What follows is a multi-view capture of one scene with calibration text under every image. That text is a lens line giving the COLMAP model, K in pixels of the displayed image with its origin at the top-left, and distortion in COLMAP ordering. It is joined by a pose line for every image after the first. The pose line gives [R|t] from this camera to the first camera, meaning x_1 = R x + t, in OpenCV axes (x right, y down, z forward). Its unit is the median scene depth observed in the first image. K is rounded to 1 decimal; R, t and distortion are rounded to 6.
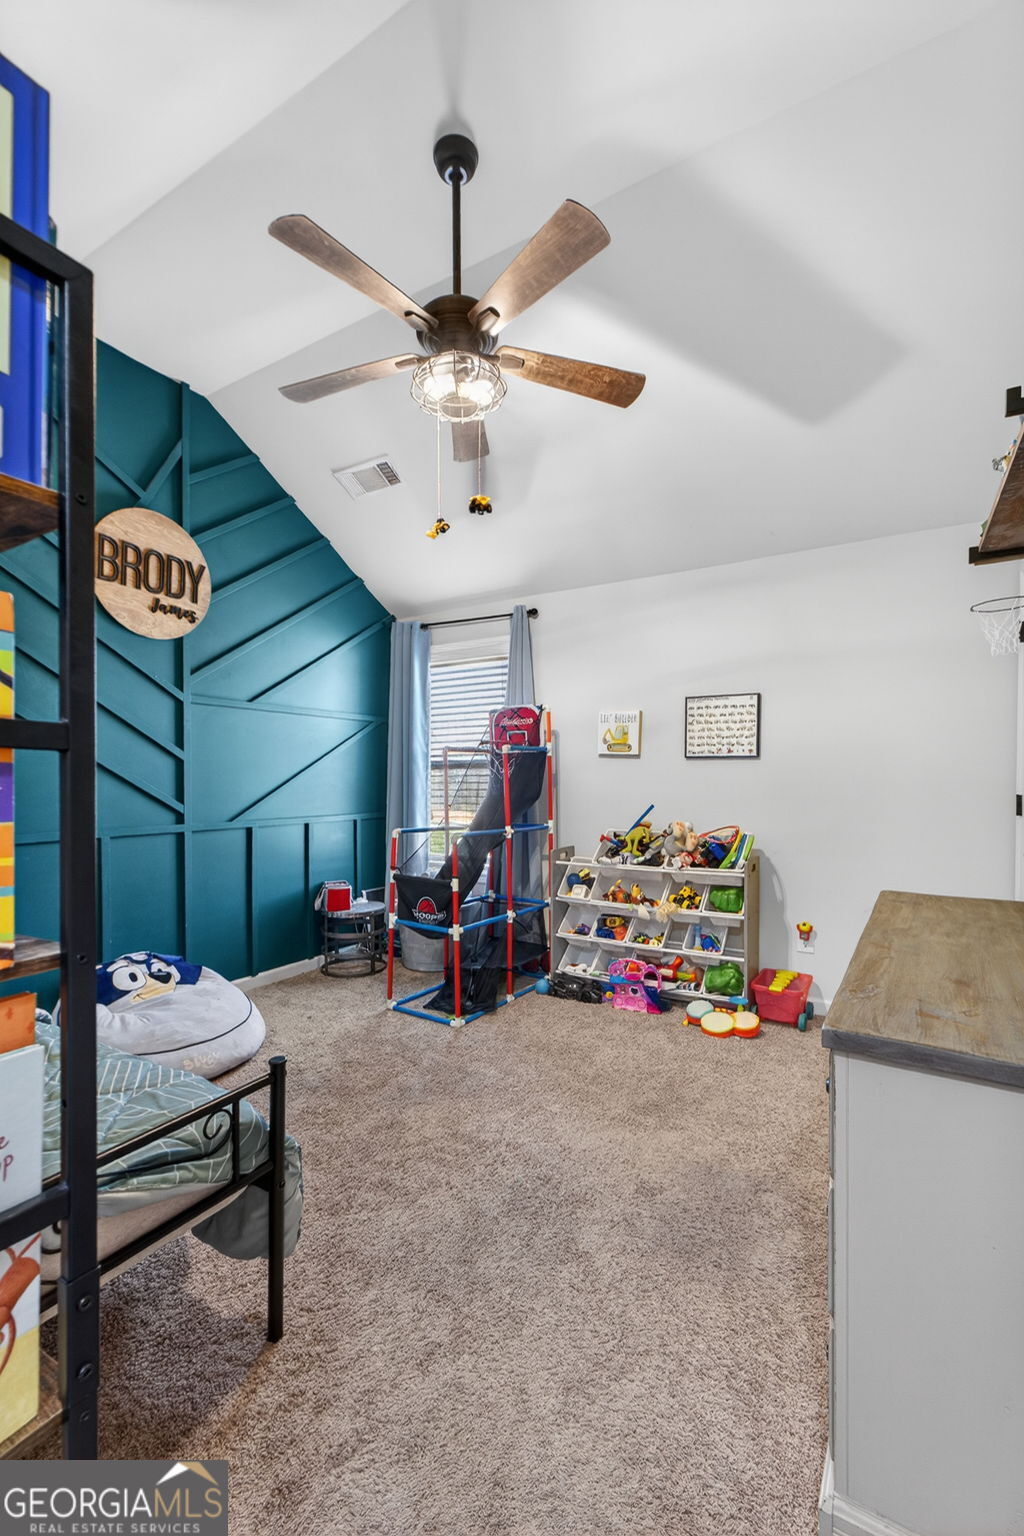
lens RADIAL K [[652.9, 0, 509.7], [0, 652.9, 776.5], [0, 0, 1]] dist [0.001788, -0.002833]
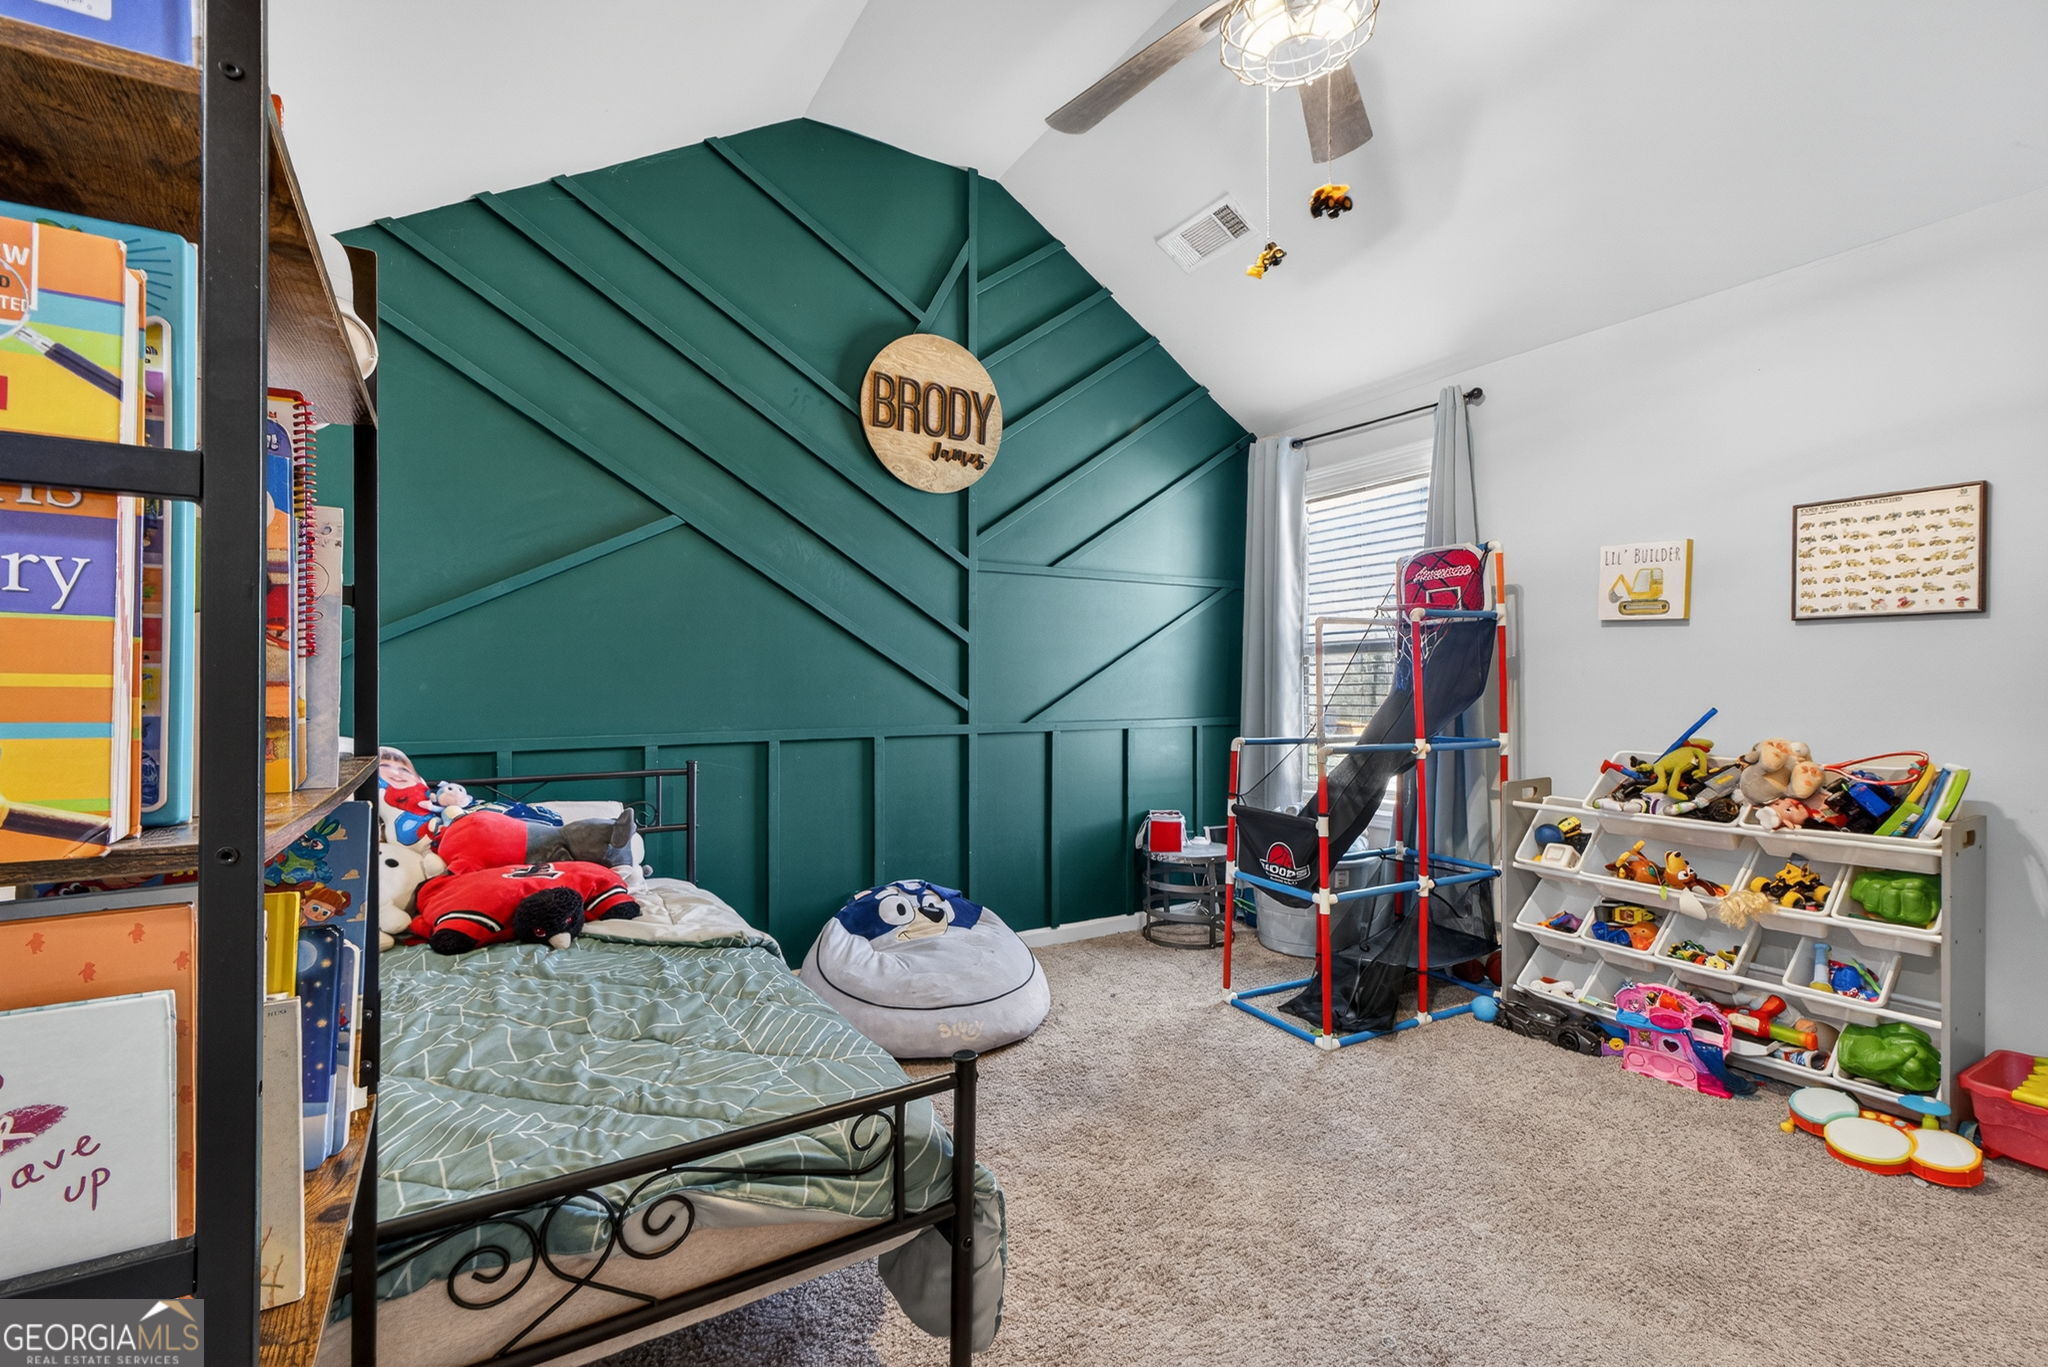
lens RADIAL K [[870.6, 0, 1024.4], [0, 870.6, 677.4], [0, 0, 1]] dist [0.001788, -0.002833]
pose [[0.884844, -0.003544, -0.465873, 0.052241], [0.002536, 0.999993, -0.002792, 0.019563], [0.465880, 0.001289, 0.884847, 0.098986]]
